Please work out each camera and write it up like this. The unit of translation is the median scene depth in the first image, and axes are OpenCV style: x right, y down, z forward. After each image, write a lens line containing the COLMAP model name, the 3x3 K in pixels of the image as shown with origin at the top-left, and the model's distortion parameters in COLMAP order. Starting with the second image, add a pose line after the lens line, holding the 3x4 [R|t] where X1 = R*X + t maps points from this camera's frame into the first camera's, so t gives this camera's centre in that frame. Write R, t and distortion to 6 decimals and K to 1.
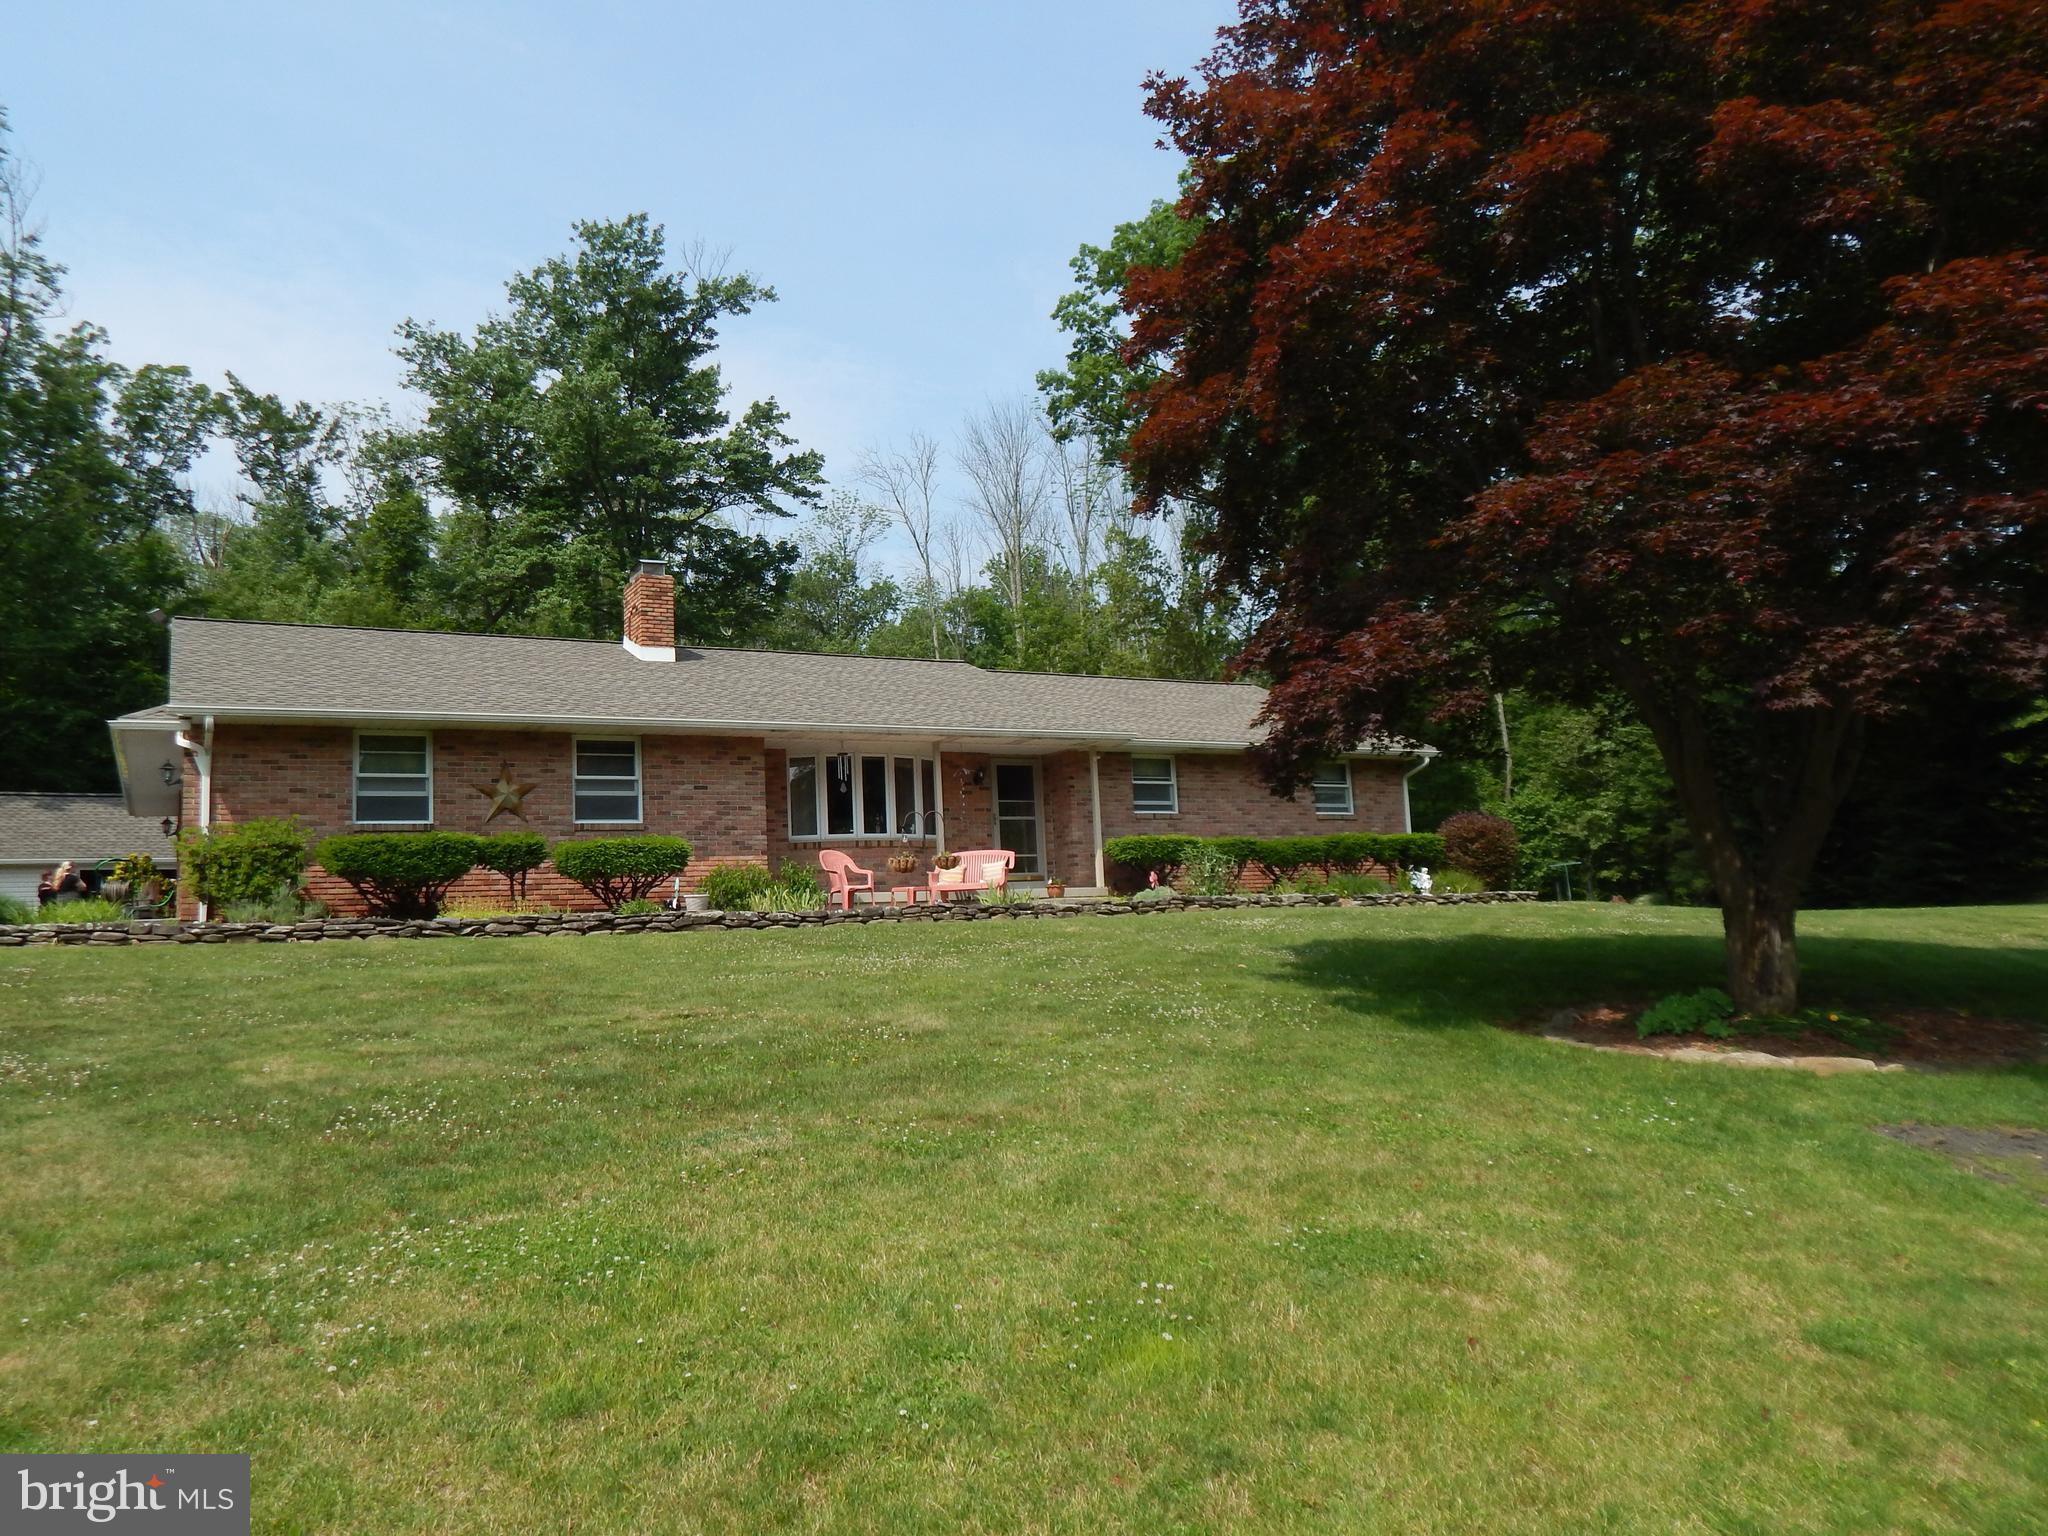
lens RADIAL K [[1517.0, 0, 1024.0], [0, 1517.0, 768.0], [0, 0, 1]] dist [0.021425, -0.037914]
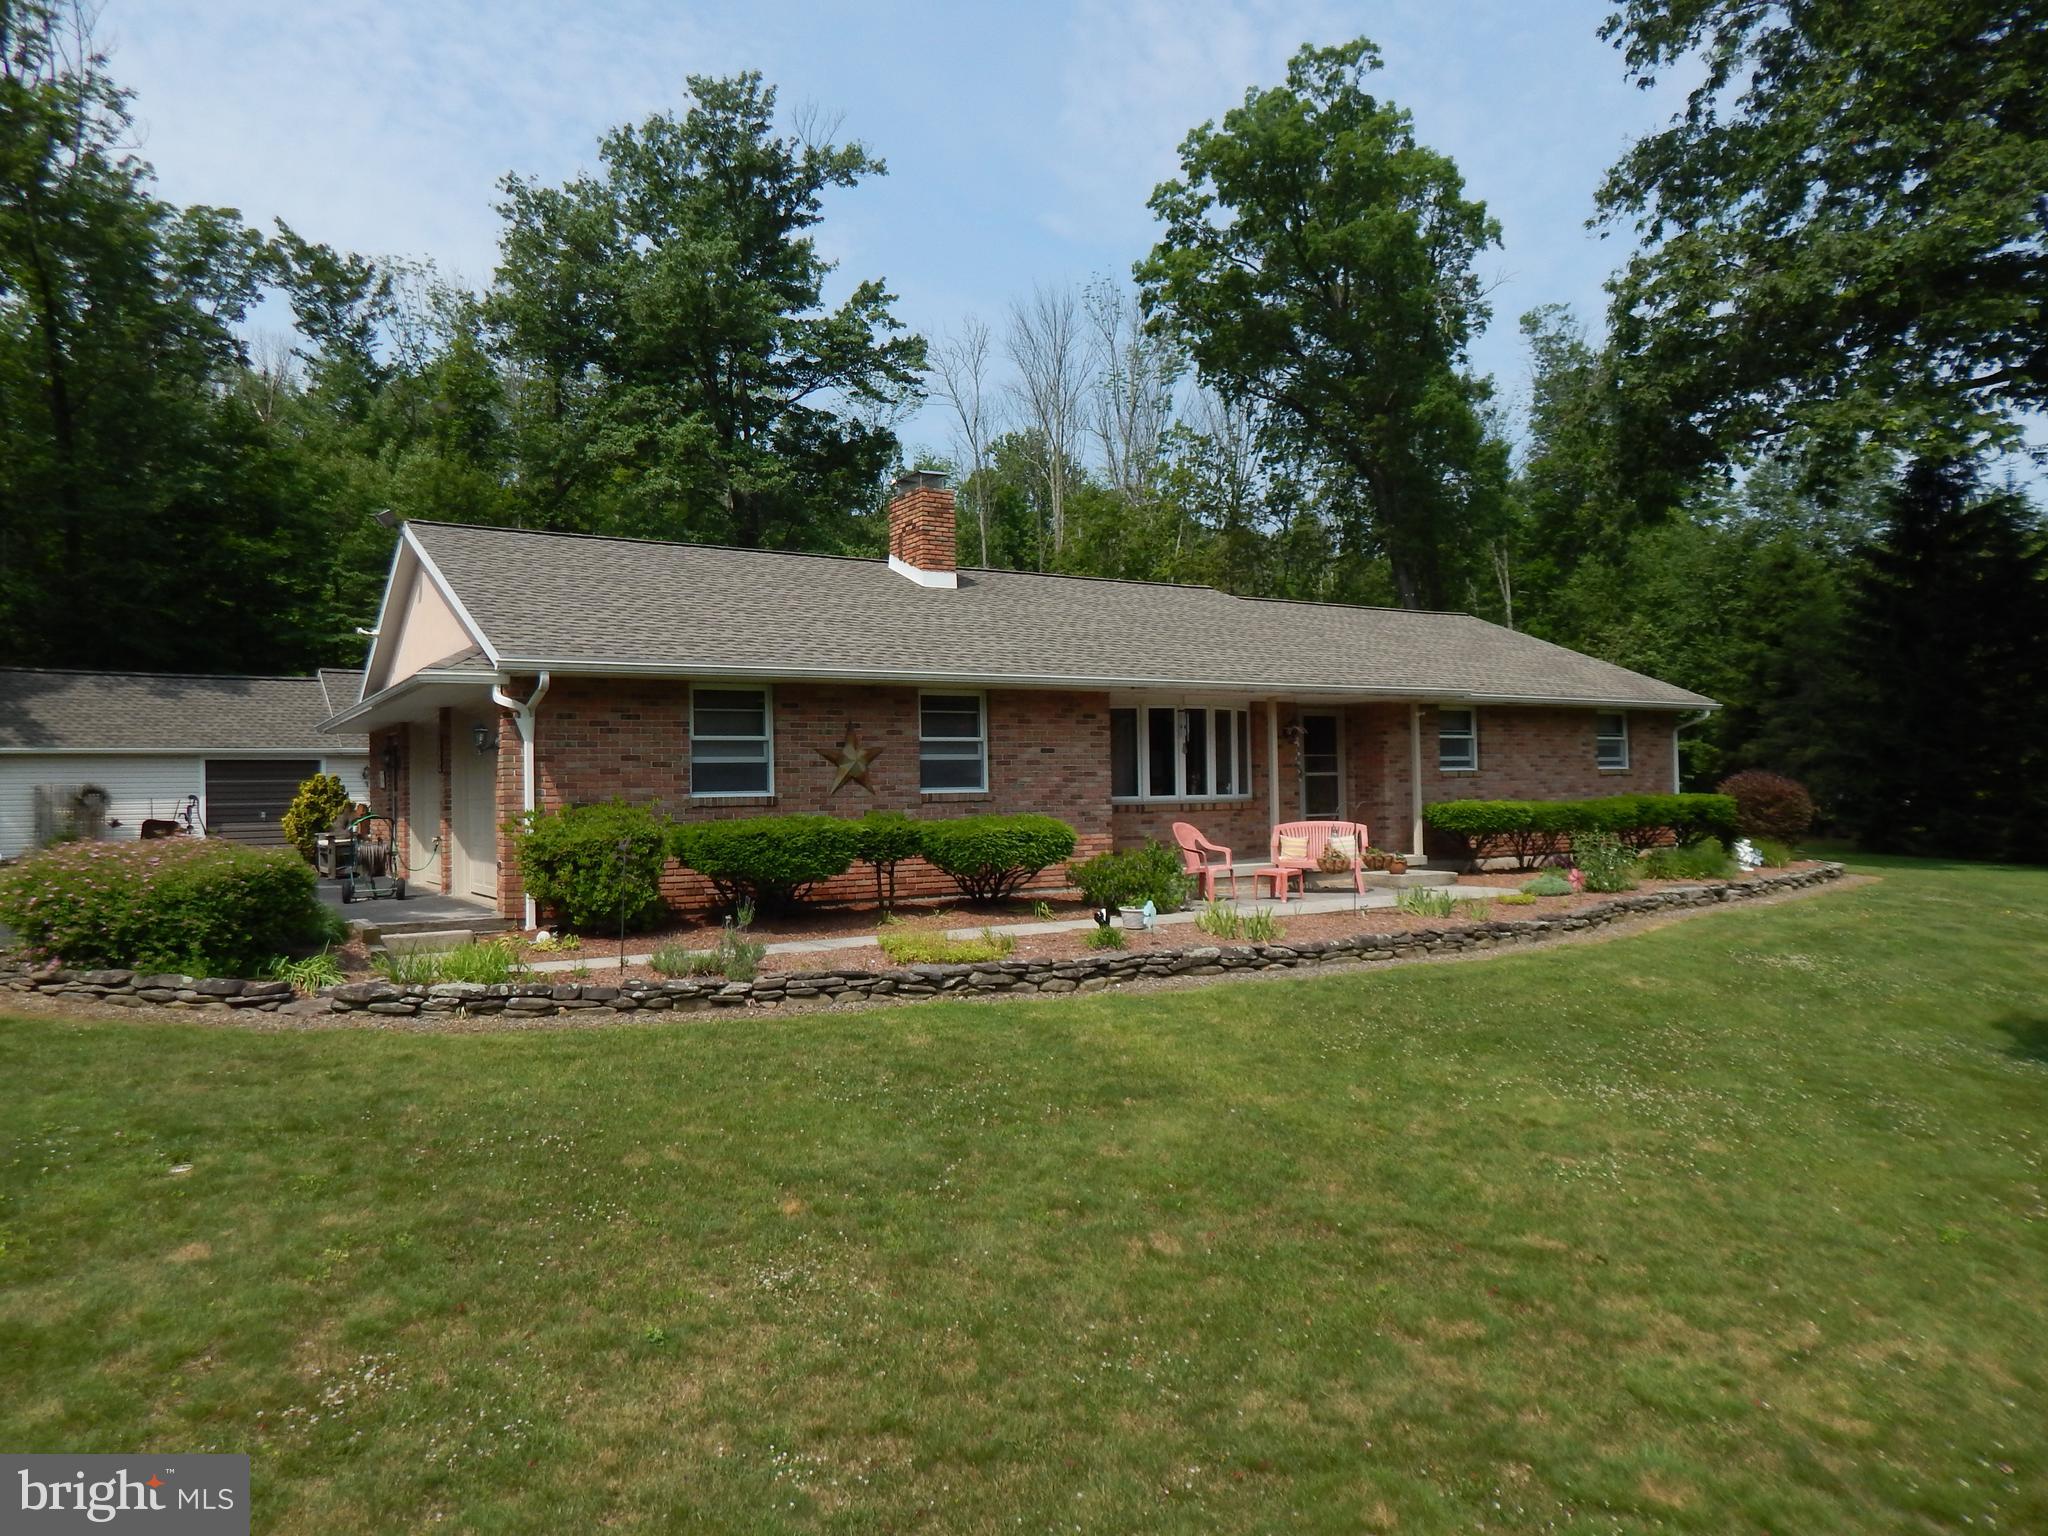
lens RADIAL K [[1371.6, 0, 1024.0], [0, 1371.6, 768.0], [0, 0, 1]] dist [0.016299, -0.017246]
pose [[0.998188, 0.032754, 0.050476, -0.110476], [-0.037700, 0.994235, 0.100375, -0.023113], [-0.046897, -0.102096, 0.993668, 0.090754]]
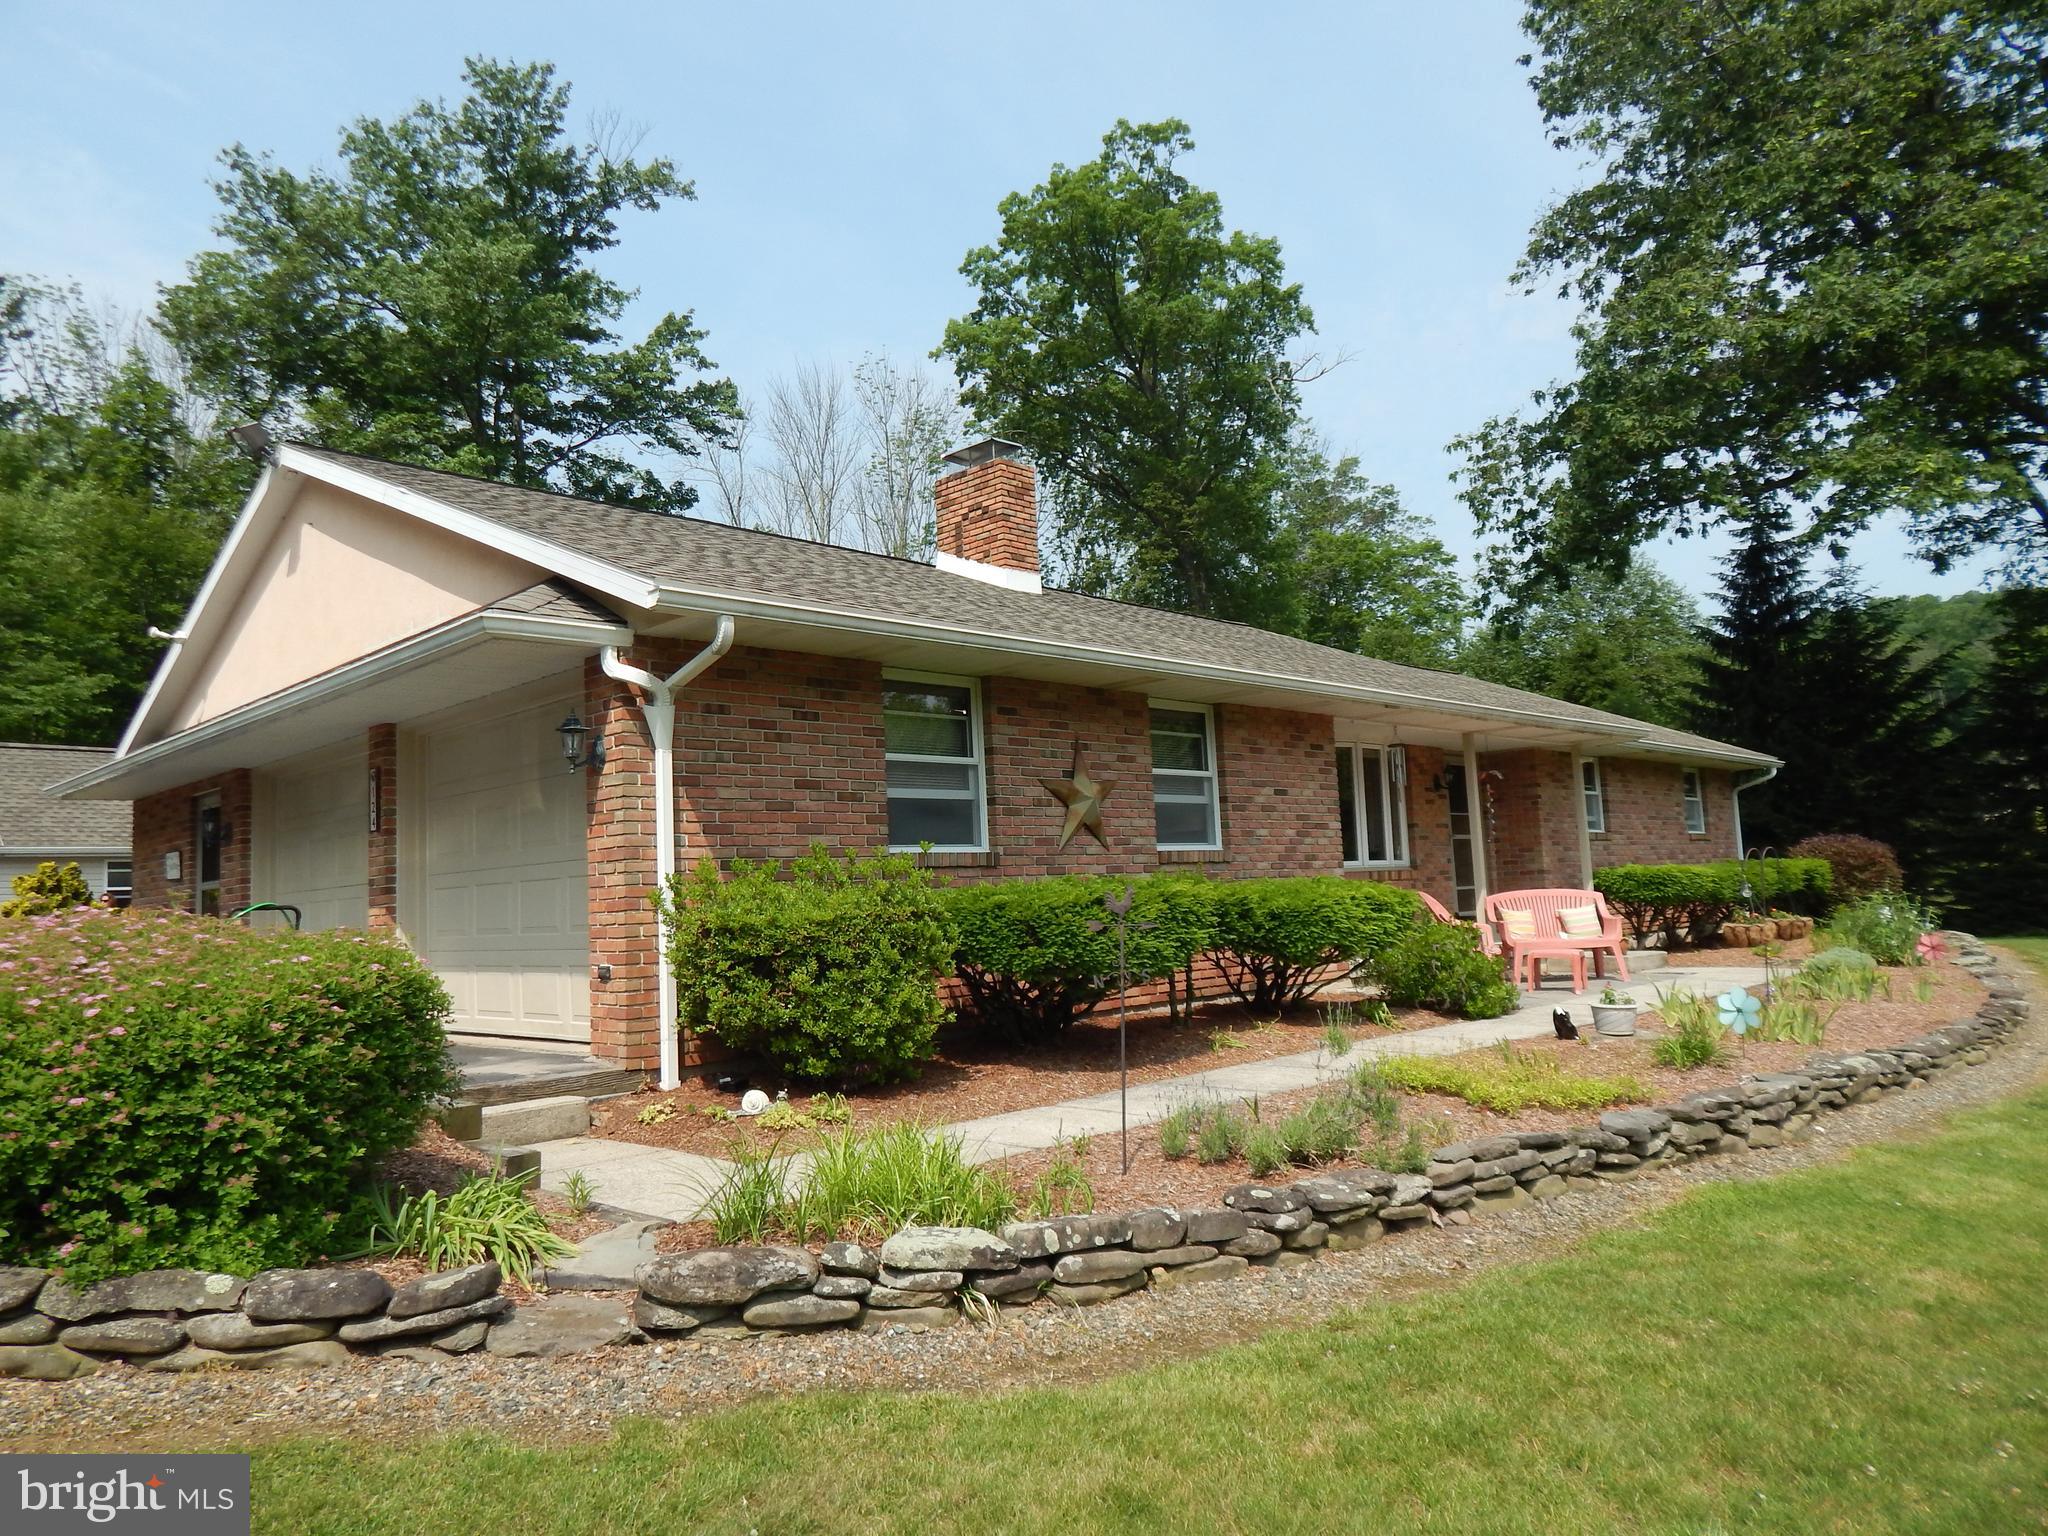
lens RADIAL K [[1369.8, 0, 1019.0], [0, 1369.8, 768.6], [0, 0, 1]] dist [0.020687, -0.015355]
pose [[0.960788, 0.033767, 0.275220, -0.195716], [-0.037281, 0.999276, 0.007543, 0.001302], [-0.274766, -0.017508, 0.961352, 0.203872]]
